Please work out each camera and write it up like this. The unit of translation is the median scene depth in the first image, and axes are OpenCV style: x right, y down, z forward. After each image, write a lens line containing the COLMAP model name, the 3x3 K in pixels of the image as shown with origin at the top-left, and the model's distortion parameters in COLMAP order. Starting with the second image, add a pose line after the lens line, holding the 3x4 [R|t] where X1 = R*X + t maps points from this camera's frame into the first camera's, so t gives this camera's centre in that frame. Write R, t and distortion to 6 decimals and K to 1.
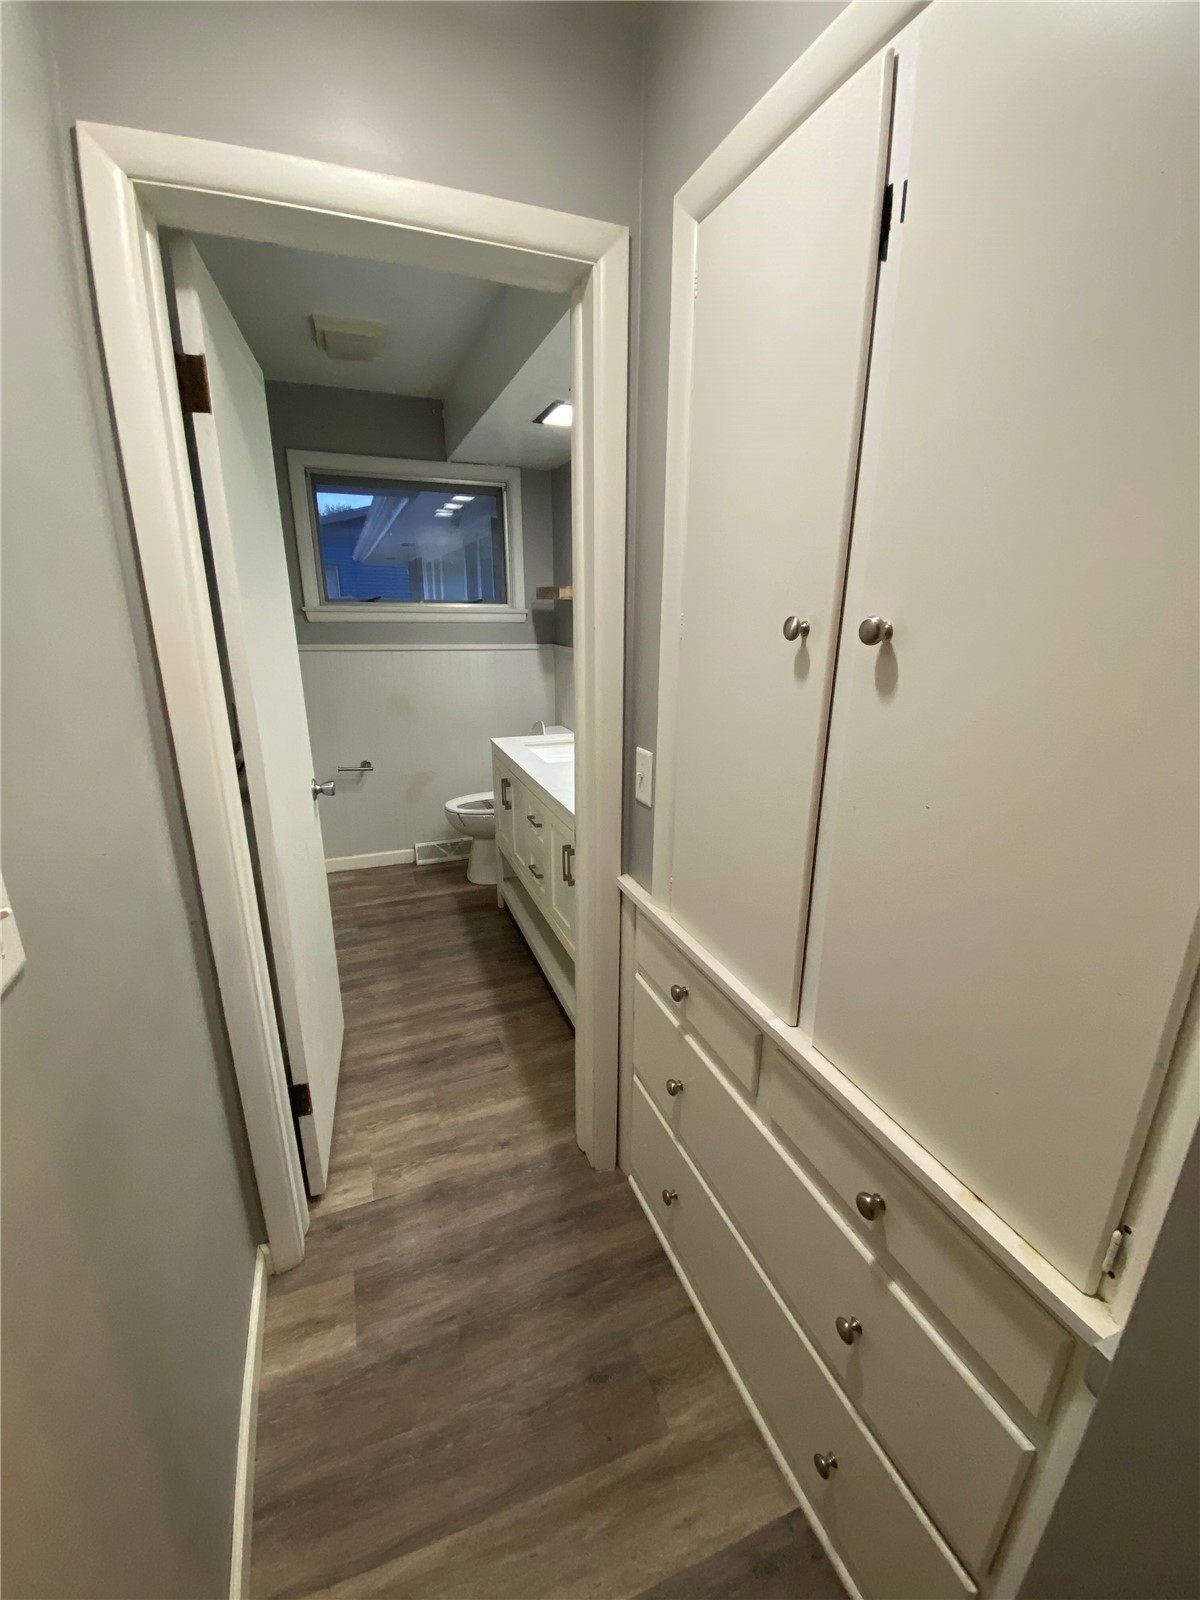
lens RADIAL K [[655.8, 0, 603.5], [0, 655.8, 803.5], [0, 0, 1]] dist [-0.021964, -0.000401]
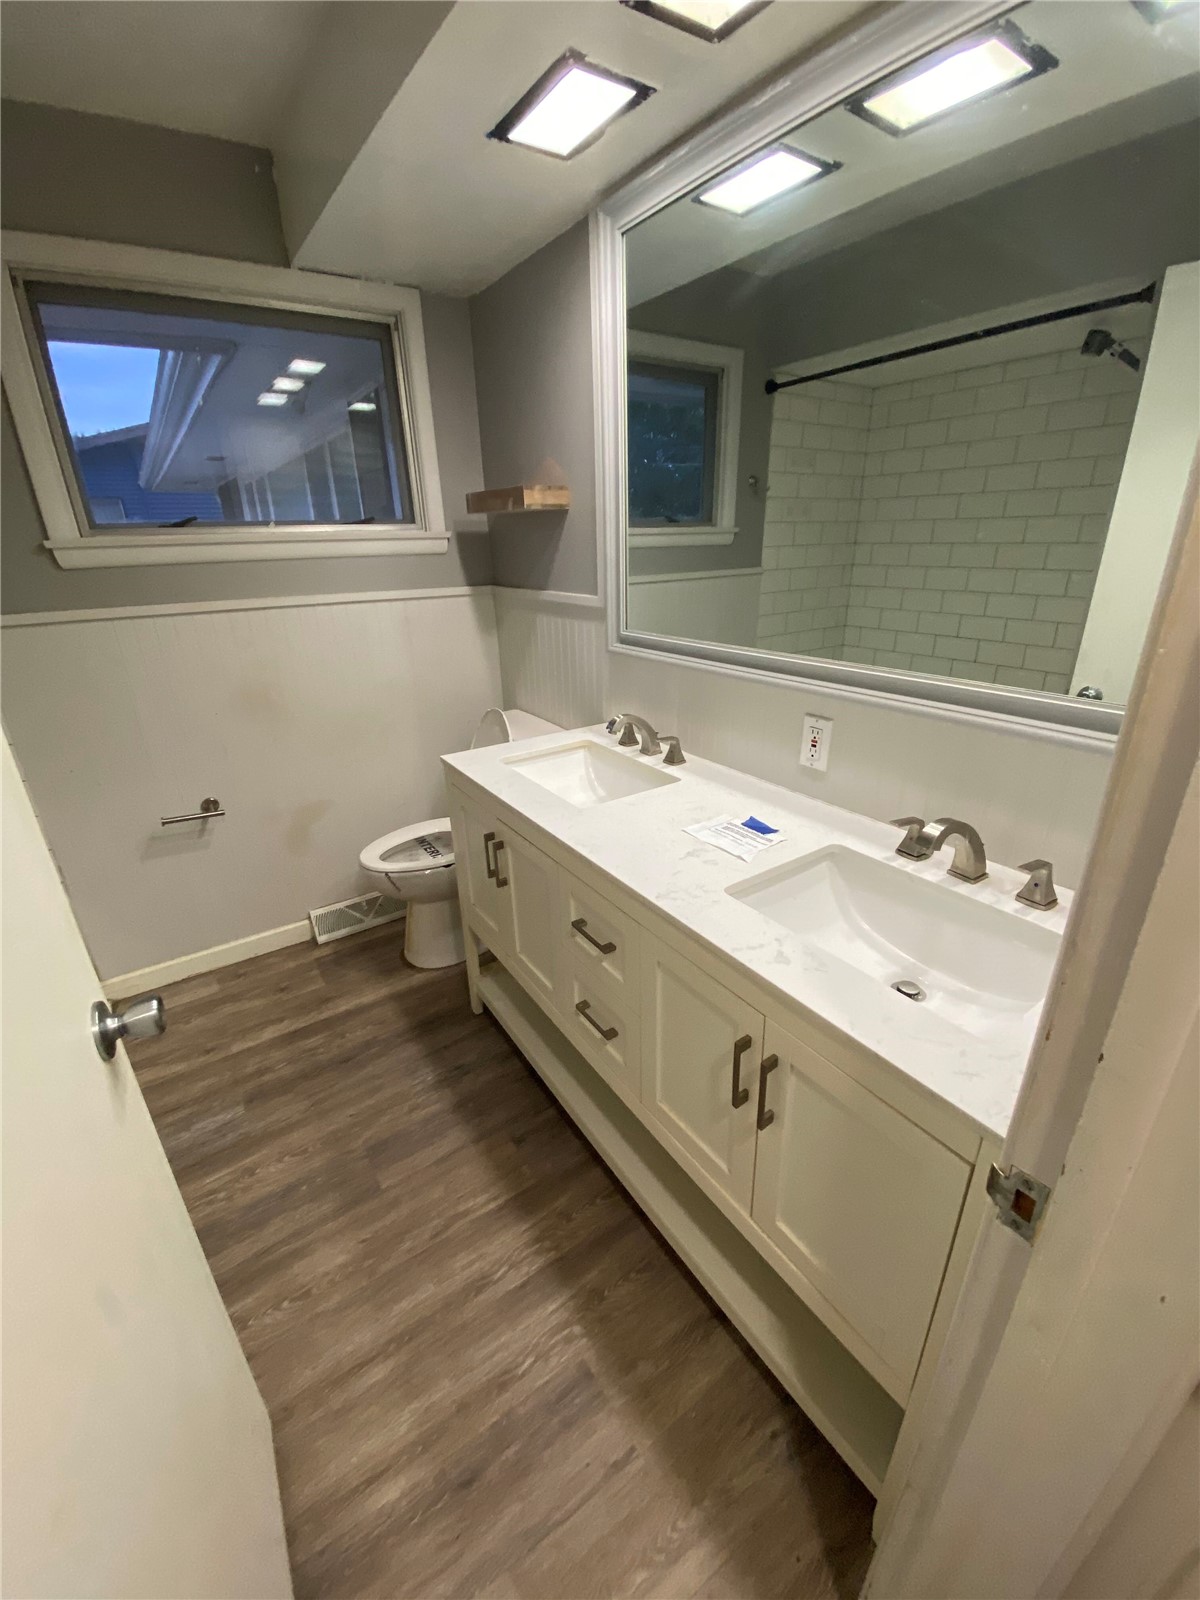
lens RADIAL K [[655.8, 0, 600.9], [0, 655.8, 793.0], [0, 0, 1]] dist [-0.021964, -0.000401]
pose [[0.974050, -0.113201, 0.195988, -0.138343], [0.096773, 0.991092, 0.091492, -0.097488], [-0.204600, -0.070151, 0.976329, 0.366036]]
